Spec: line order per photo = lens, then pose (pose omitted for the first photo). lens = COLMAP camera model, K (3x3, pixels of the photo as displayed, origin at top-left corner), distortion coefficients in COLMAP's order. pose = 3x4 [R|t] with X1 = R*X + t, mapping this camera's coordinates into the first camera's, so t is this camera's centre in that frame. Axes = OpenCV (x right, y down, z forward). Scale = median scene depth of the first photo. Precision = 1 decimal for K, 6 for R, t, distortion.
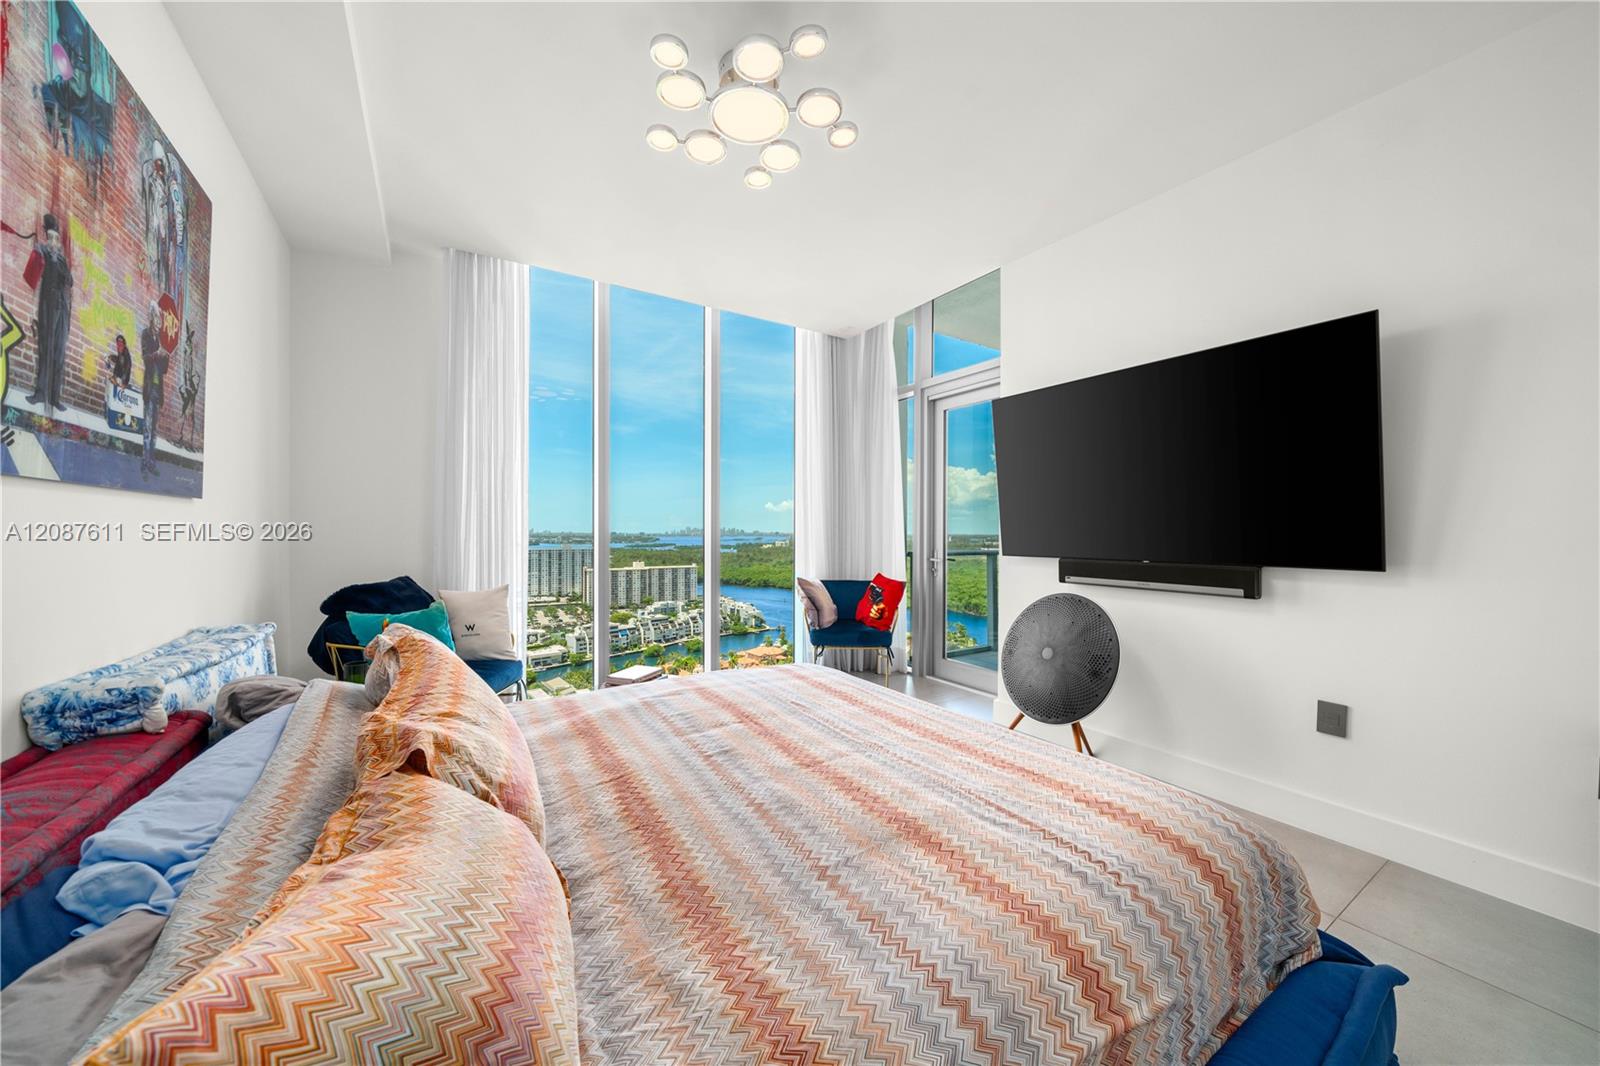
lens RADIAL K [[560.5, 0, 796.3], [0, 560.5, 532.0], [0, 0, 1]] dist [0.001335, 0.000051]
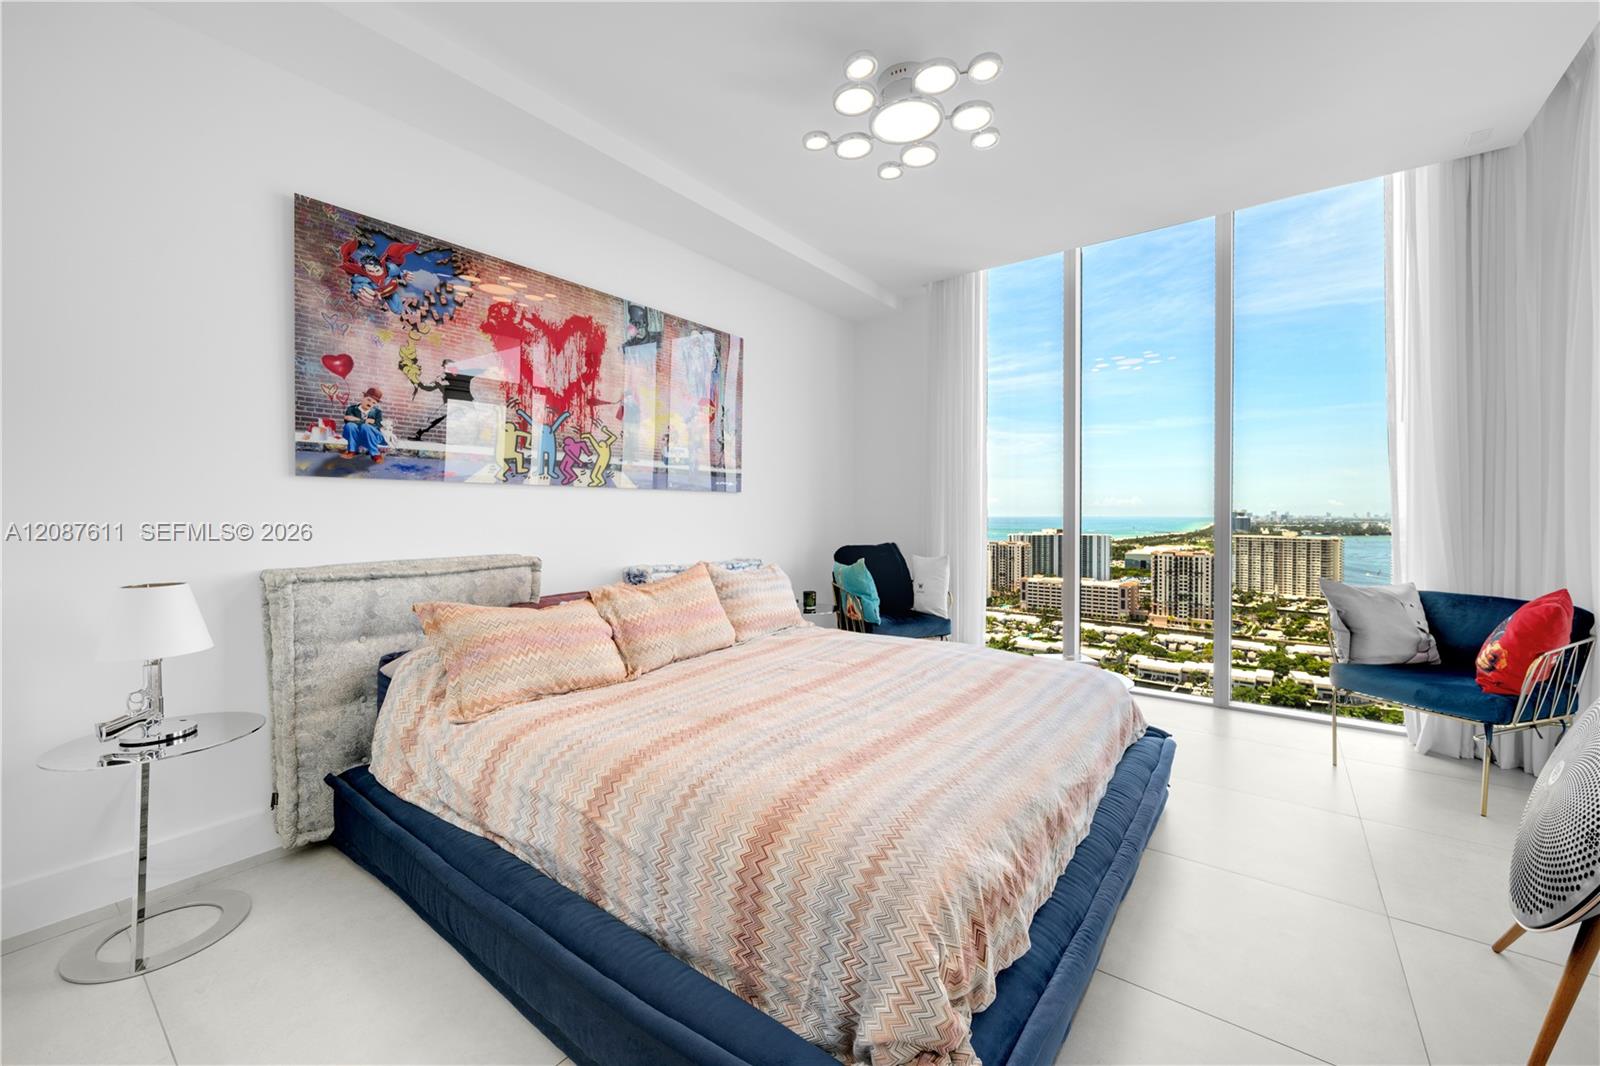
lens RADIAL K [[629.7, 0, 797.7], [0, 629.7, 518.0], [0, 0, 1]] dist [0.000555, 0.000006]
pose [[0.358298, 0.004159, -0.933598, 1.119631], [-0.000595, 0.999991, 0.004226, 0.022117], [0.933607, -0.000959, 0.358298, 0.420711]]
